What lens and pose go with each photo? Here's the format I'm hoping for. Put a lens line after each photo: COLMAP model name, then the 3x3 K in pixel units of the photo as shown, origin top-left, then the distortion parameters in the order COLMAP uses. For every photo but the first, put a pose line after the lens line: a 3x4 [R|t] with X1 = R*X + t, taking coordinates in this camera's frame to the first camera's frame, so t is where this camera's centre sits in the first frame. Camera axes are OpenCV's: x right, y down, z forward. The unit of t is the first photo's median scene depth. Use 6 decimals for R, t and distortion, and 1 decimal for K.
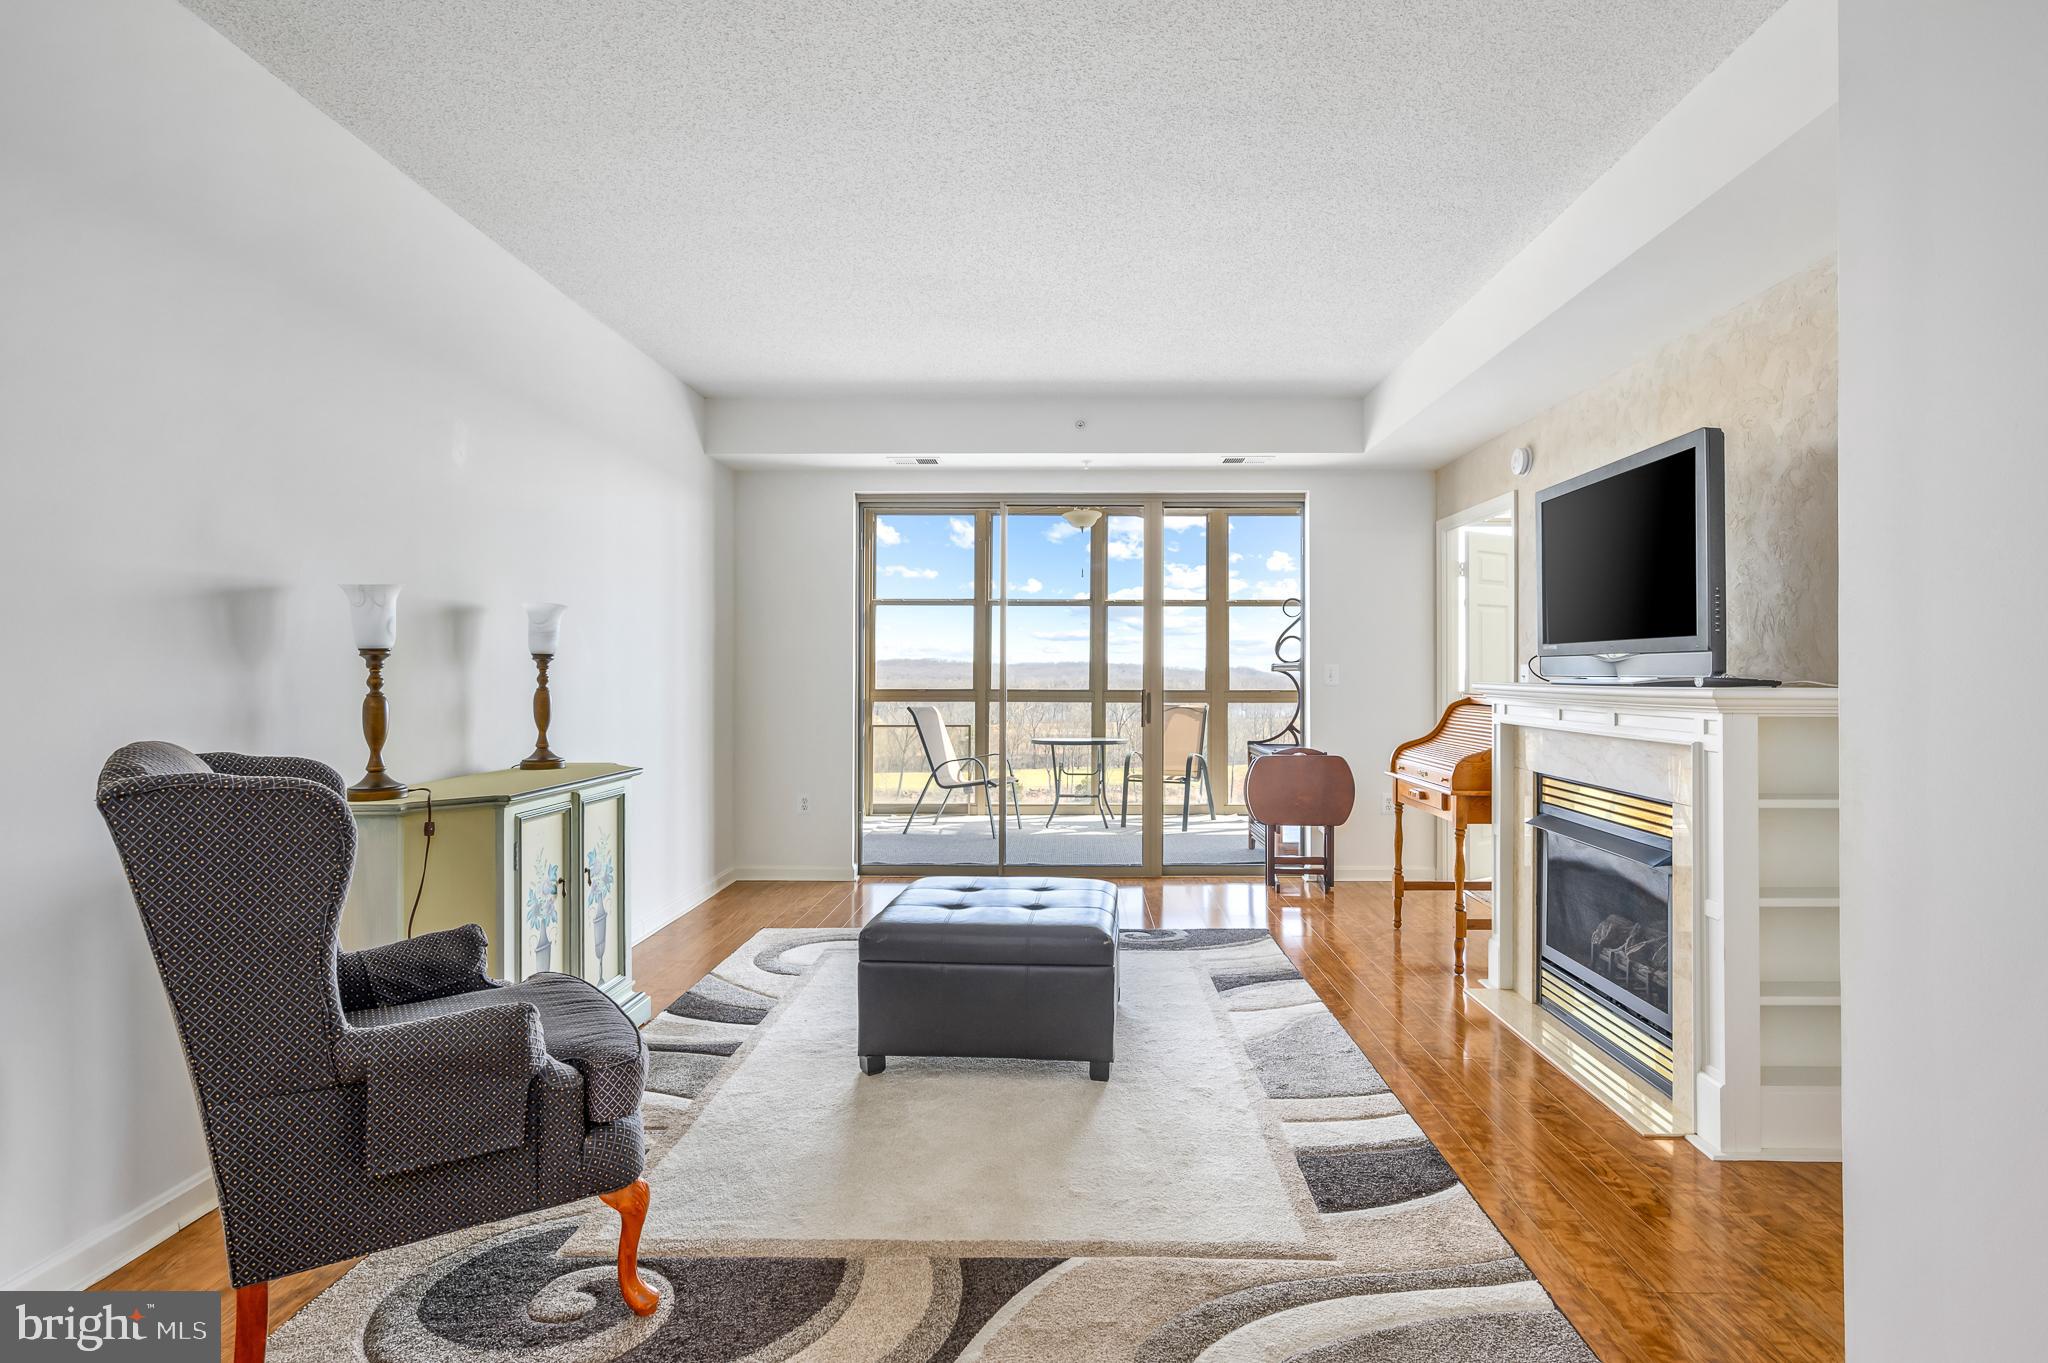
lens RADIAL K [[1004.5, 0, 1069.0], [0, 1004.5, 669.9], [0, 0, 1]] dist [0.000464, -0.000333]
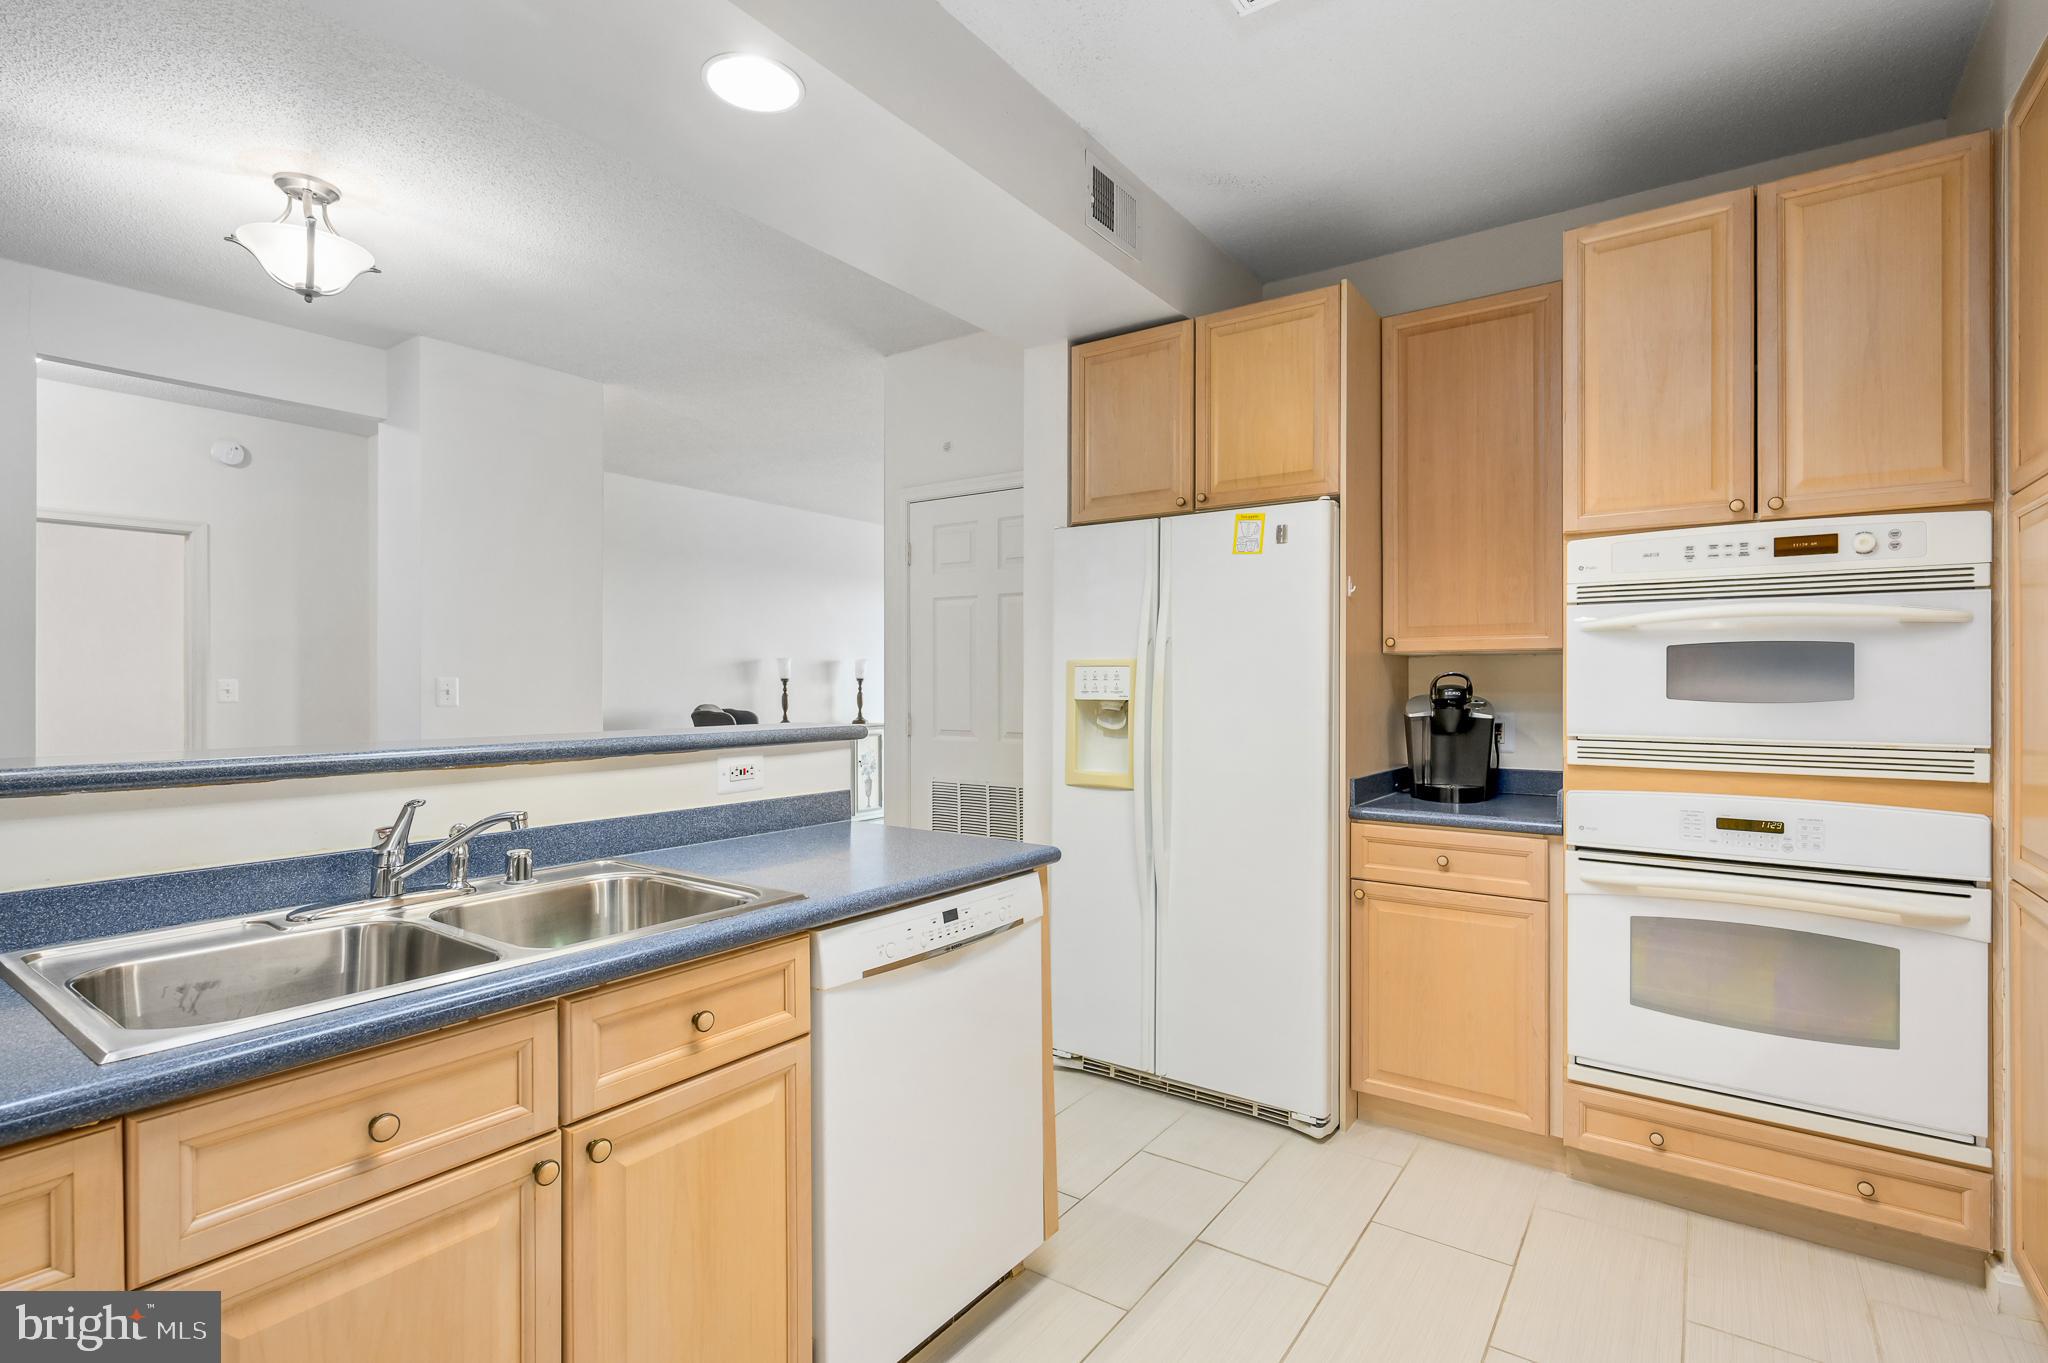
lens RADIAL K [[969.5, 0, 1030.5], [0, 969.5, 683.6], [0, 0, 1]] dist [-0.000831, -0.000901]
pose [[0.817675, 0.001706, -0.575678, 1.117188], [0.002416, 0.999977, 0.006395, -0.016356], [0.575675, -0.006620, 0.817652, -0.678543]]
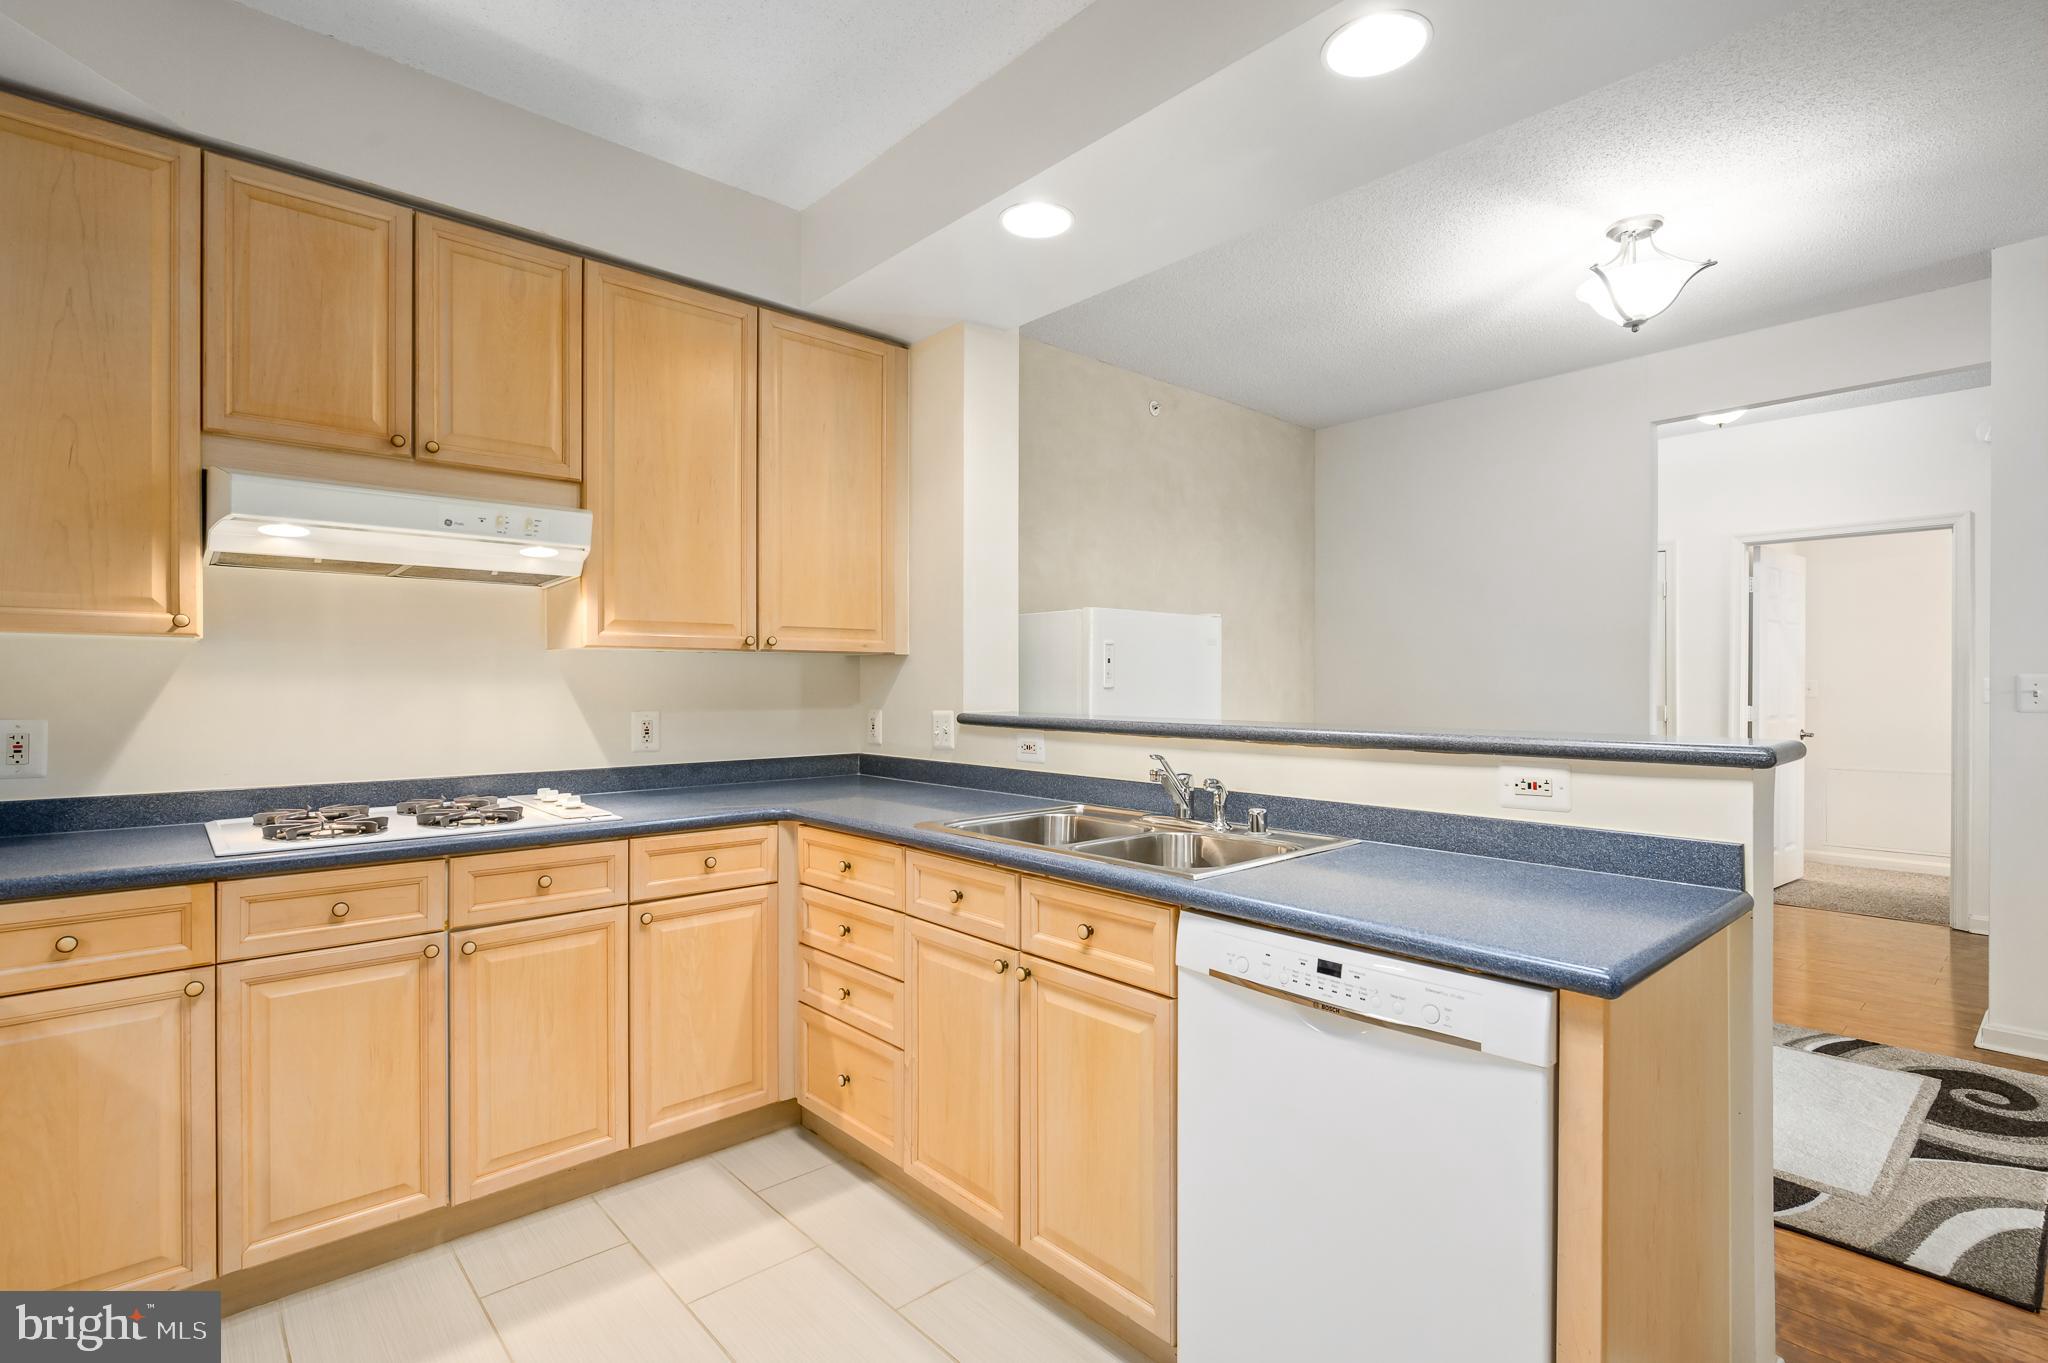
lens RADIAL K [[969.5, 0, 1030.5], [0, 969.5, 683.6], [0, 0, 1]] dist [-0.000831, -0.000901]
pose [[-0.734657, 0.002563, -0.678433, 1.156148], [0.002329, 0.999997, 0.001256, -0.013051], [0.678434, -0.000657, -0.734661, -0.139477]]
